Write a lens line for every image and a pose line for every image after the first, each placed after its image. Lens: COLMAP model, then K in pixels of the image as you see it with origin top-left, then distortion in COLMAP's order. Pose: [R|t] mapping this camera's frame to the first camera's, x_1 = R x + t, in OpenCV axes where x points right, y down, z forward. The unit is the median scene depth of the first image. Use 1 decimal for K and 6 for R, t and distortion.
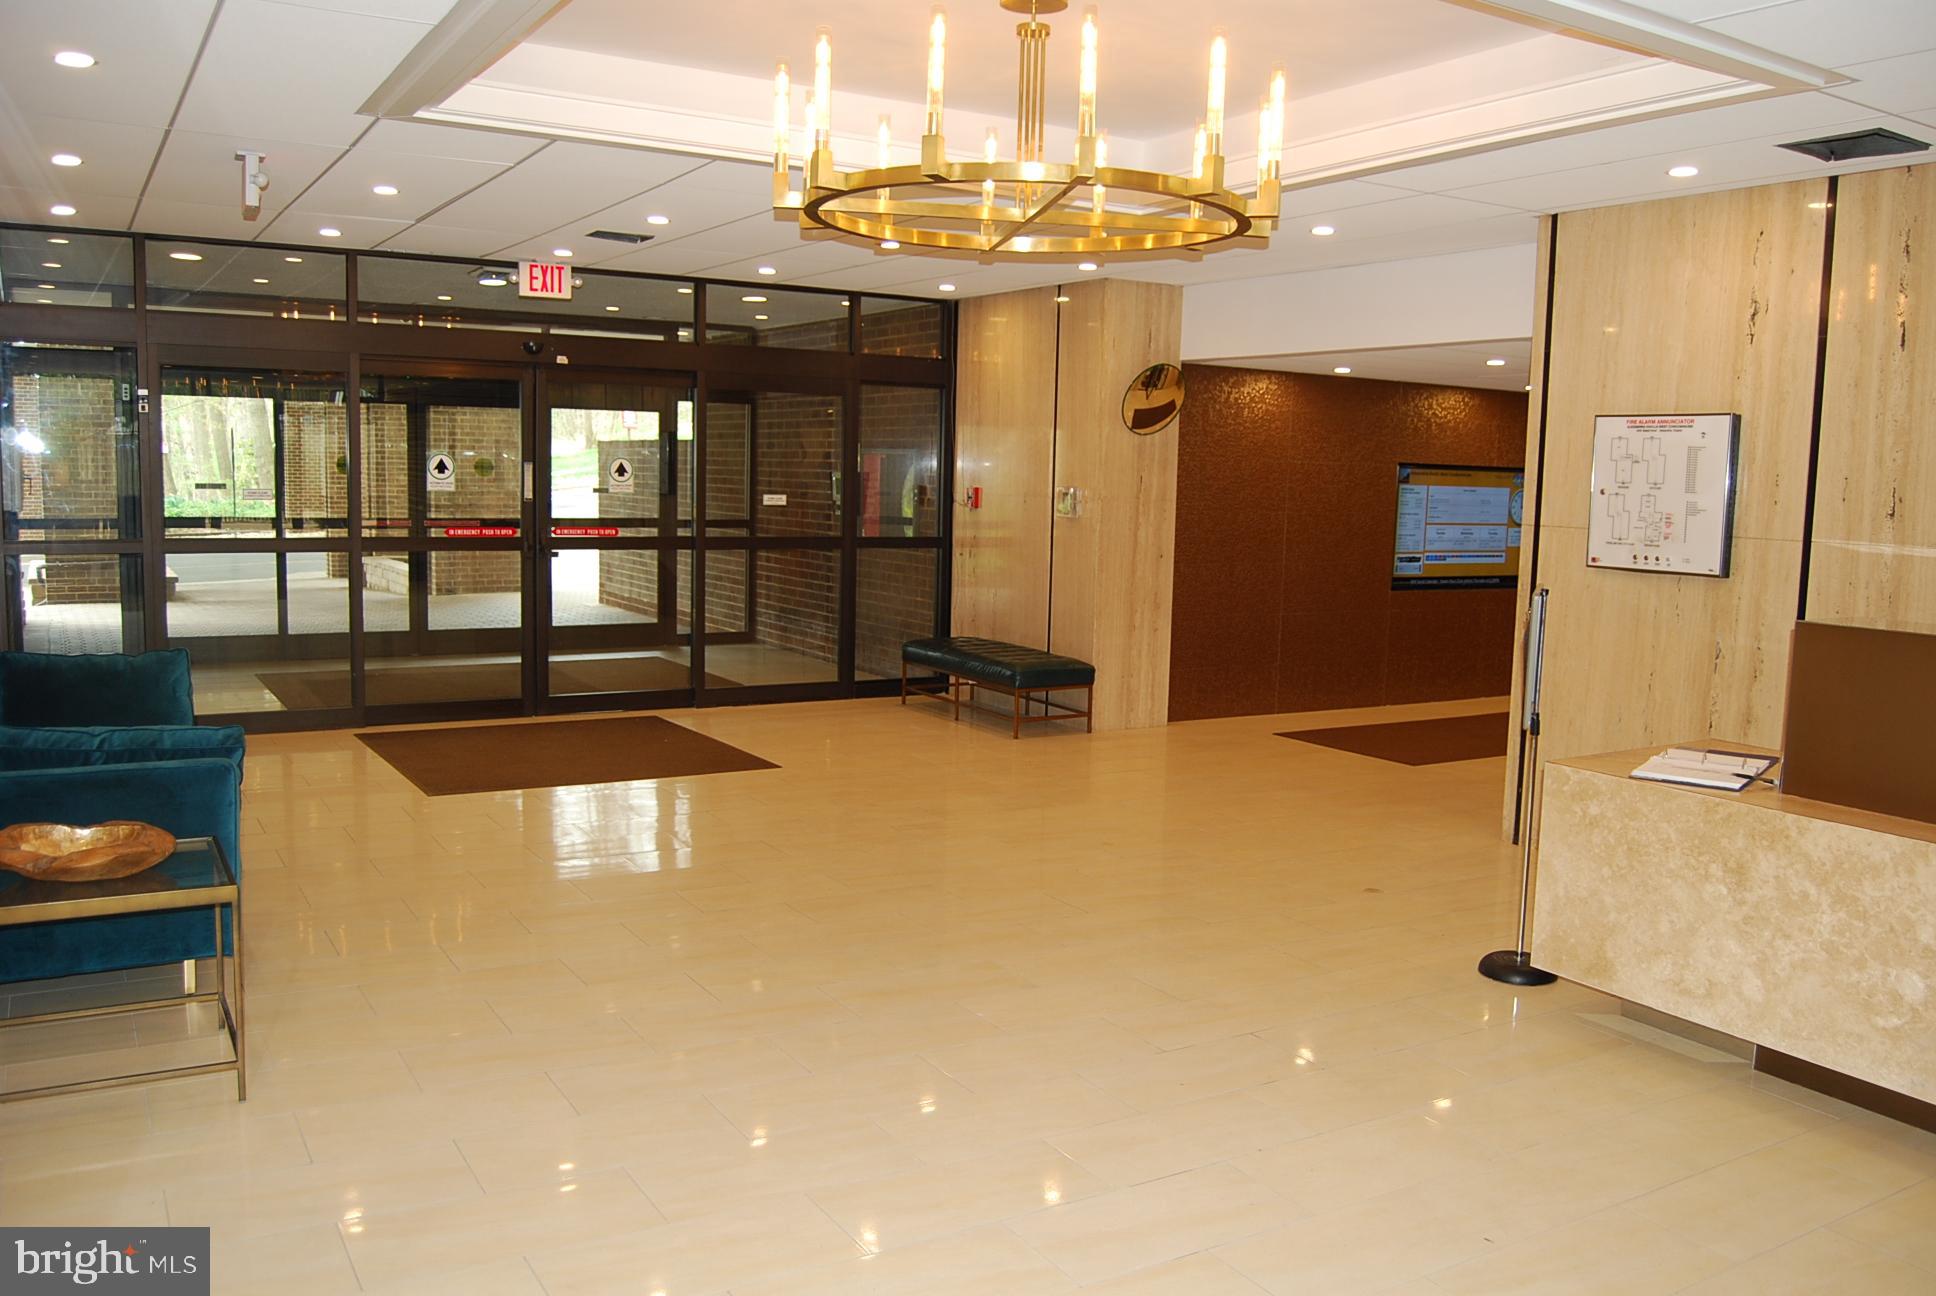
lens RADIAL K [[1553.0, 0, 968.0], [0, 1553.0, 648.0], [0, 0, 1]] dist [-0.086582, 0.001083]
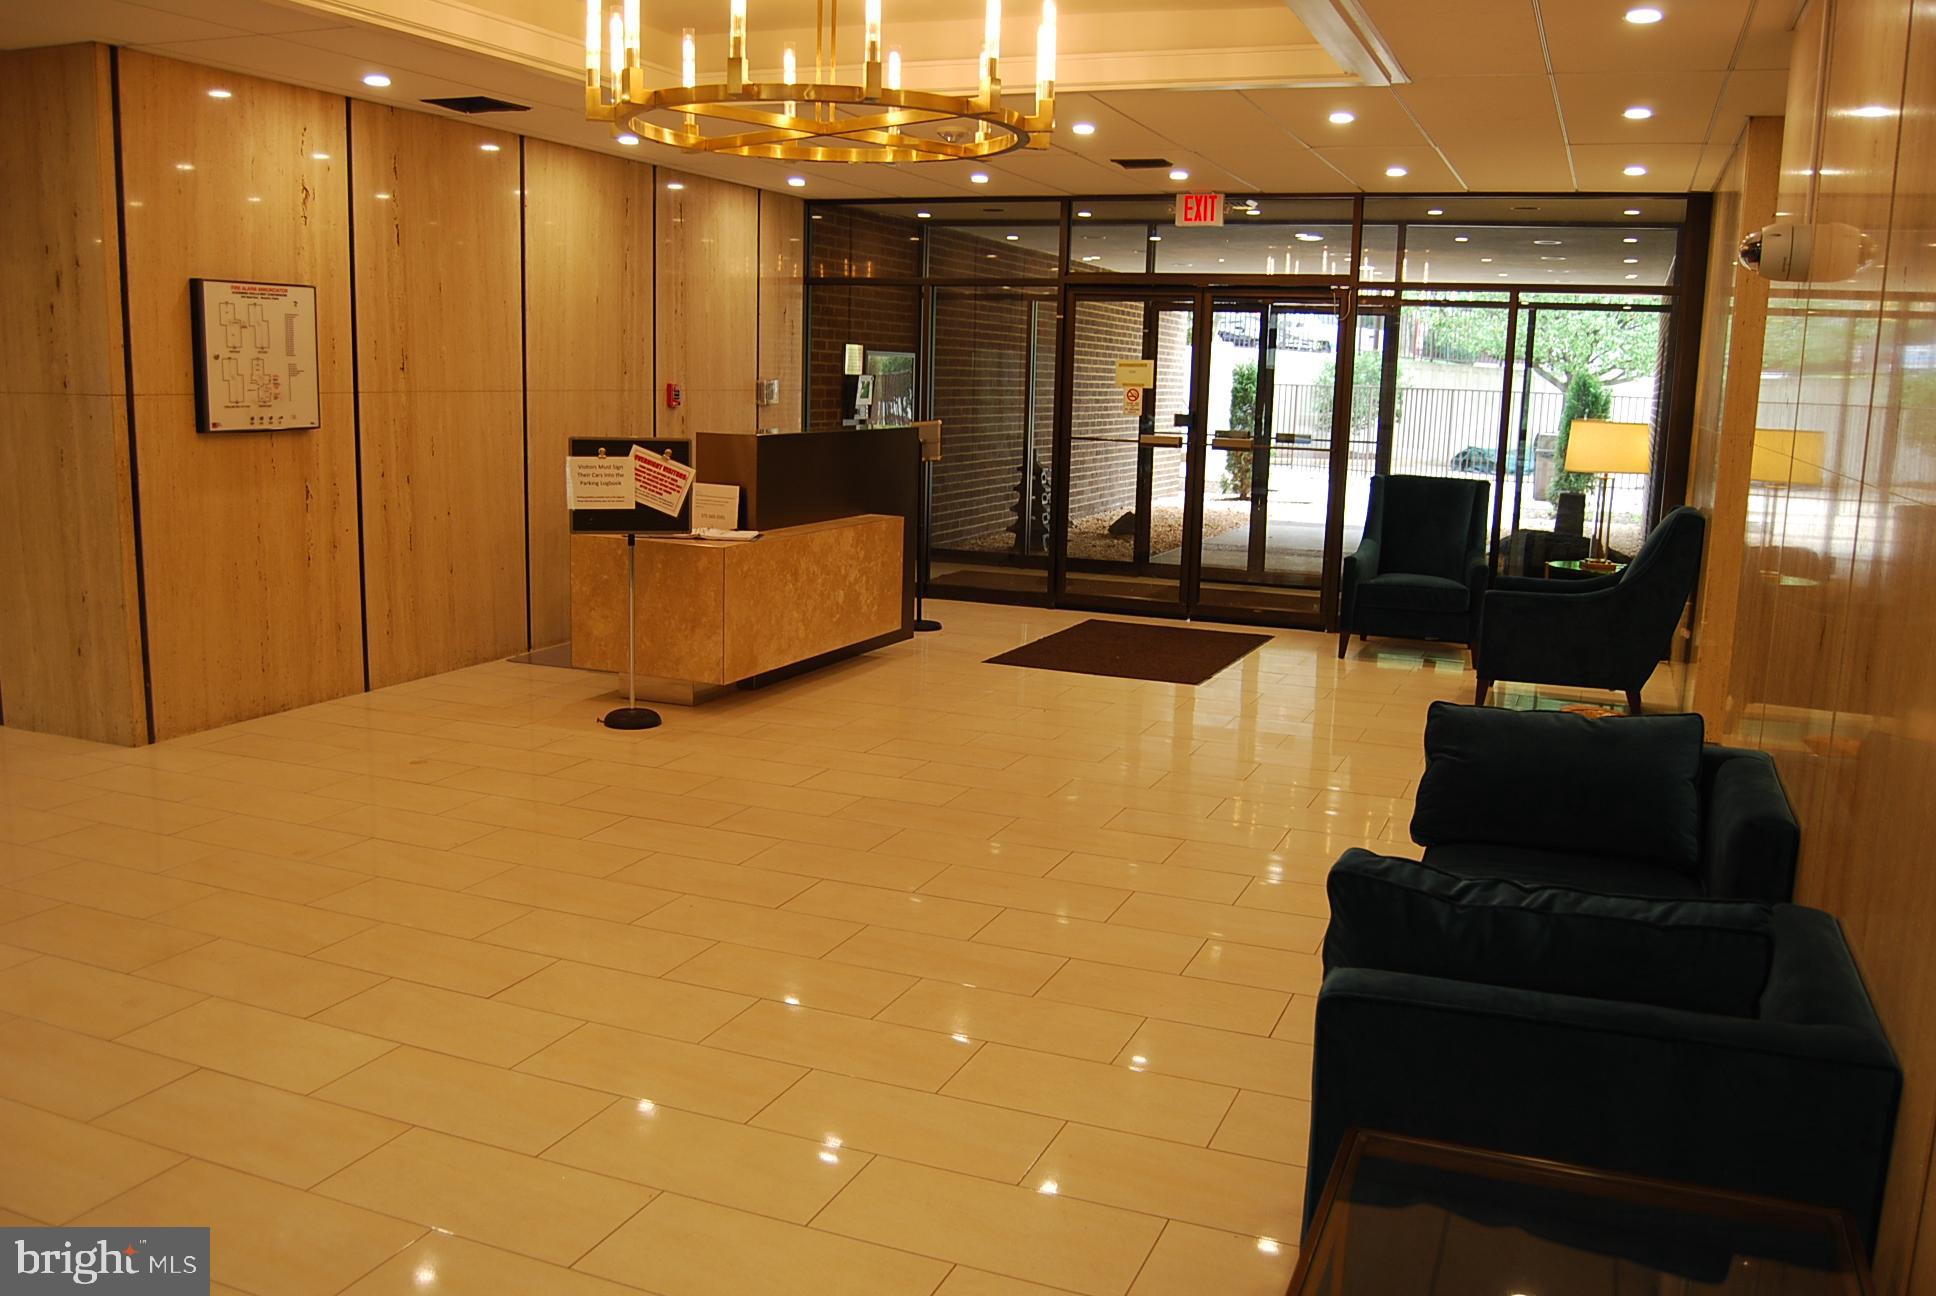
lens RADIAL K [[1612.9, 0, 968.0], [0, 1612.9, 648.0], [0, 0, 1]] dist [-0.045295, -0.001241]
pose [[-0.595842, -0.174145, 0.783993, -1.058397], [0.051450, 0.965924, 0.253659, -0.226946], [-0.801452, 0.191477, -0.566579, 1.779234]]
